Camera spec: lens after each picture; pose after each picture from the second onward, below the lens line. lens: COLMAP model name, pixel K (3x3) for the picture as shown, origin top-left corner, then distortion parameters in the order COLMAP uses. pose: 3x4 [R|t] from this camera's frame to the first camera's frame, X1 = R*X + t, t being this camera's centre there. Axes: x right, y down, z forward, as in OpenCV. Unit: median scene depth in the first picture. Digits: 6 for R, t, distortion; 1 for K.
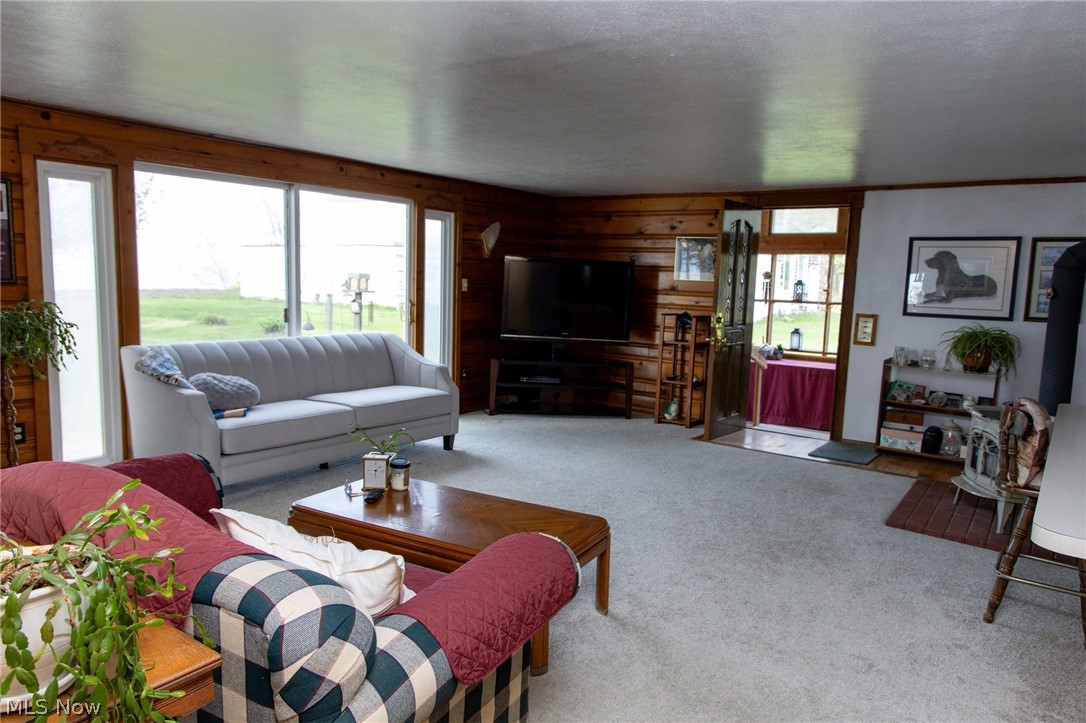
lens RADIAL K [[727.1, 0, 544.3], [0, 727.1, 363.5], [0, 0, 1]] dist [0.001686, -0.000078]
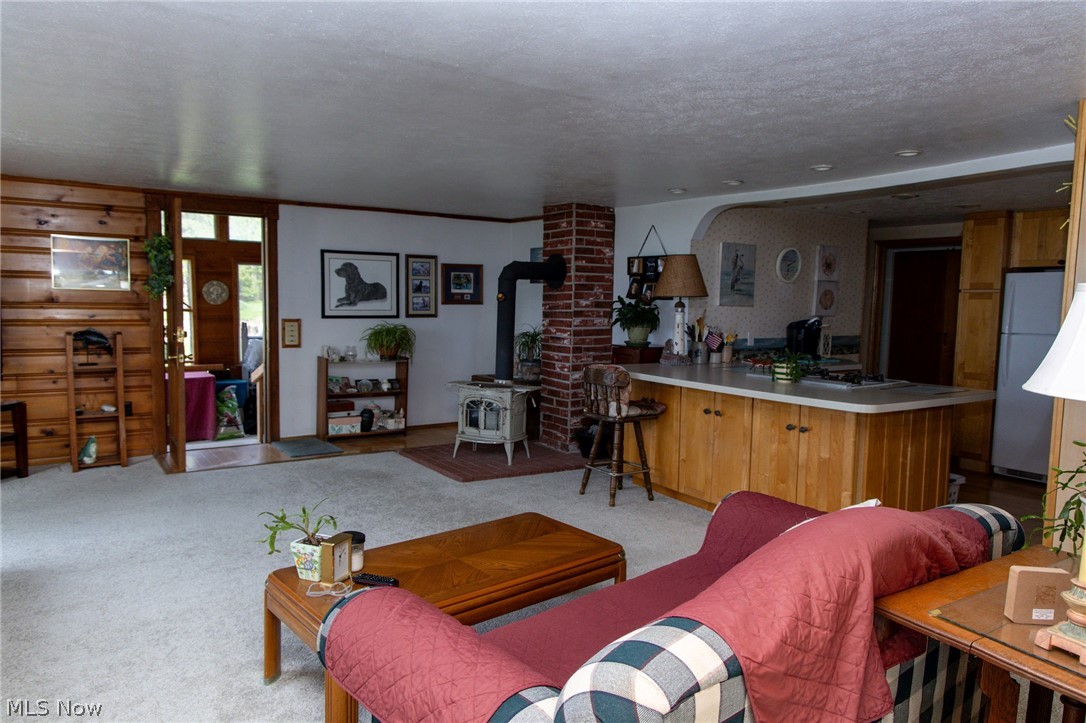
lens RADIAL K [[733.5, 0, 545.7], [0, 733.5, 361.3], [0, 0, 1]] dist [0.011005, -0.002347]
pose [[0.353470, -0.108573, 0.929124, -0.467511], [0.107244, 0.991396, 0.075050, -0.049425], [-0.929278, 0.073115, 0.362073, 0.274453]]
